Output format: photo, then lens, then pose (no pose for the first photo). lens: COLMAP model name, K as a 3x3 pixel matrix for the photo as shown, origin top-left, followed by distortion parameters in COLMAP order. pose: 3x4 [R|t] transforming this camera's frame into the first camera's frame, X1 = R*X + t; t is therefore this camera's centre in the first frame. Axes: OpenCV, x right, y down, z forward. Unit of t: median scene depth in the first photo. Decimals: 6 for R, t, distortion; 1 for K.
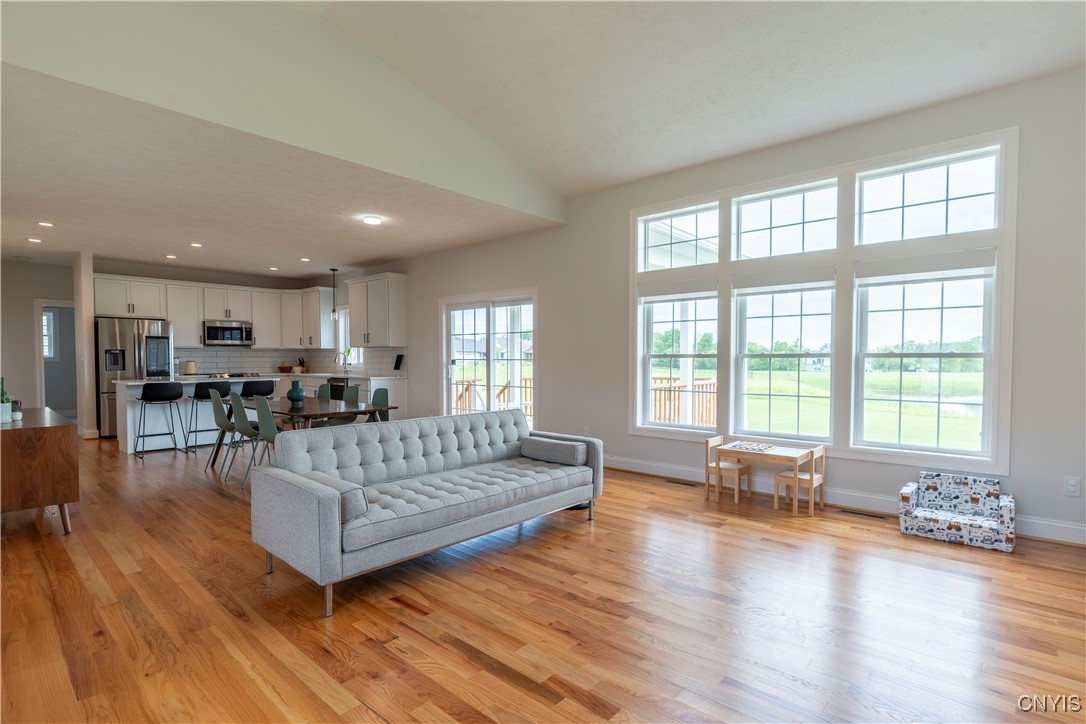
lens RADIAL K [[532.9, 0, 541.6], [0, 532.9, 376.2], [0, 0, 1]] dist [-0.010657, -0.000044]
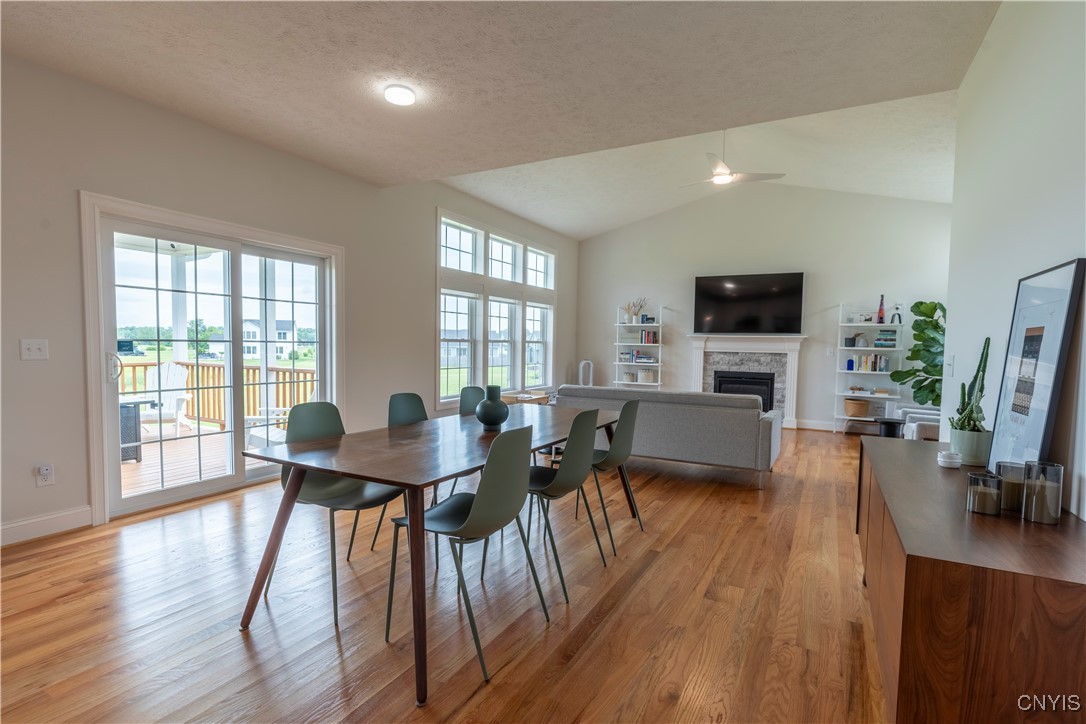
lens RADIAL K [[528.0, 0, 555.4], [0, 528.0, 370.0], [0, 0, 1]] dist [-0.004607, 0.000455]
pose [[-0.256302, -0.050332, 0.965286, -1.146432], [0.020016, 0.998153, 0.057361, -0.039984], [-0.966390, 0.034023, -0.254821, 1.240744]]
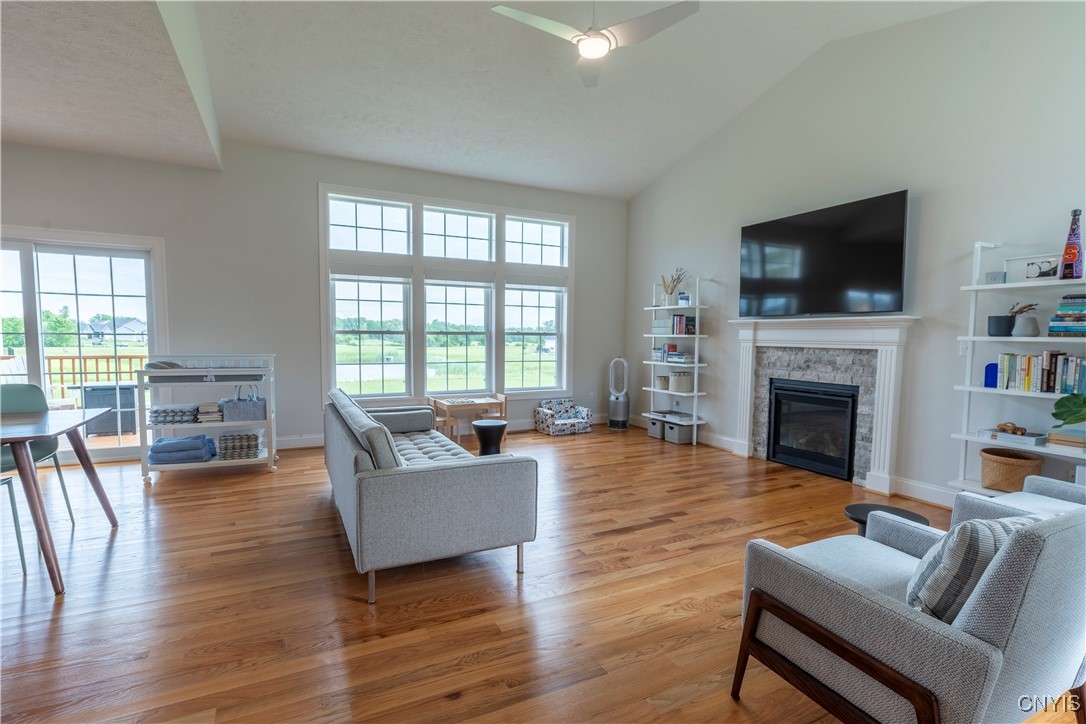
lens RADIAL K [[528.0, 0, 555.4], [0, 528.0, 370.0], [0, 0, 1]] dist [-0.004607, 0.000455]
pose [[0.343422, -0.055925, 0.937515, -0.725998], [0.025629, 0.998412, 0.050170, -0.005919], [-0.938831, 0.006798, 0.344310, 0.298378]]
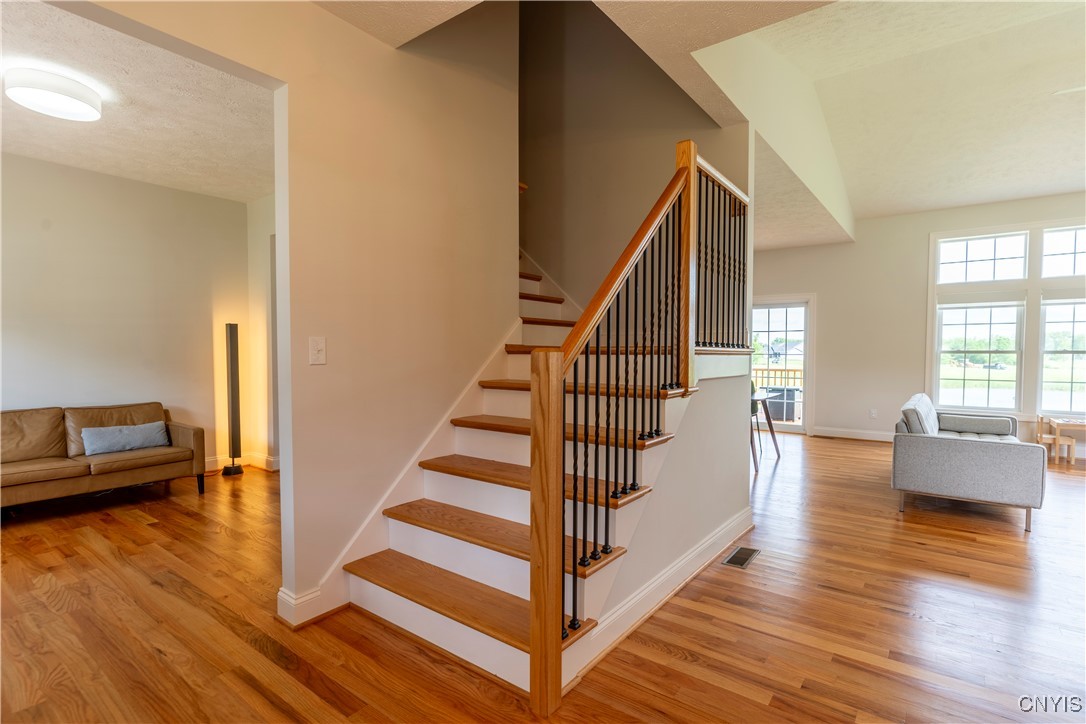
lens RADIAL K [[532.9, 0, 541.6], [0, 532.9, 376.2], [0, 0, 1]] dist [-0.010657, -0.000044]
pose [[0.995885, 0.001411, 0.090619, -0.985524], [-0.002217, 0.999959, 0.008793, 0.011236], [-0.090603, -0.008958, 0.995847, -0.163012]]
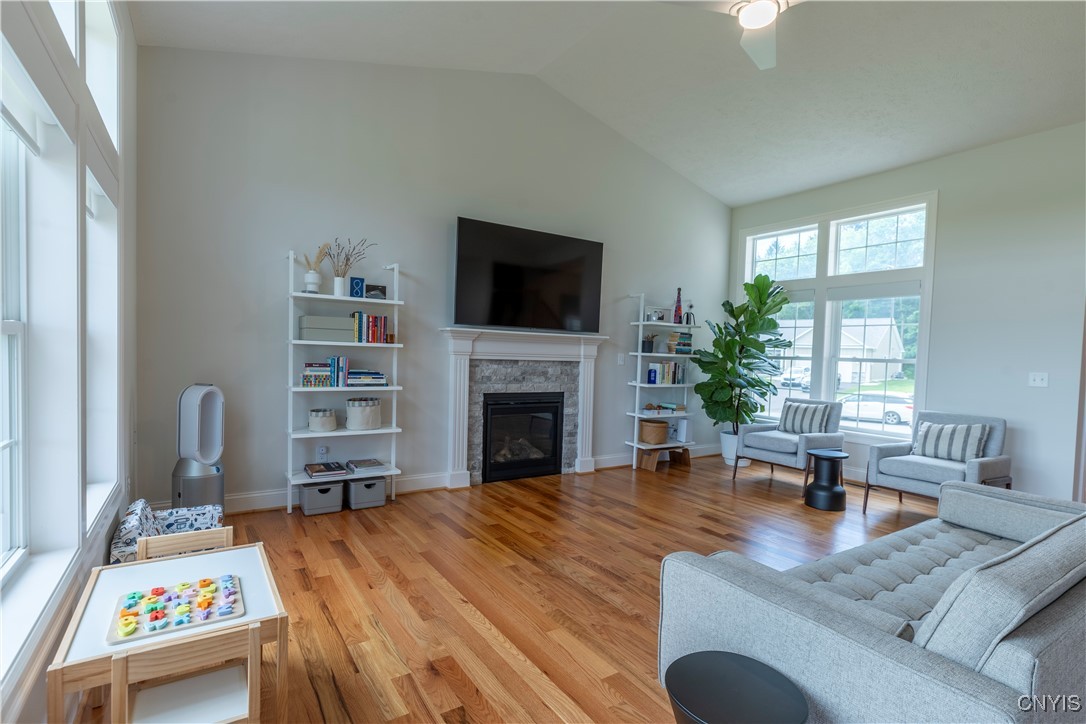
lens RADIAL K [[528.0, 0, 555.4], [0, 528.0, 370.0], [0, 0, 1]] dist [-0.004607, 0.000455]
pose [[-0.970756, -0.040456, 0.236635, 0.082650], [-0.023609, 0.997008, 0.073601, -0.044908], [-0.238905, 0.065862, -0.968807, 1.194988]]
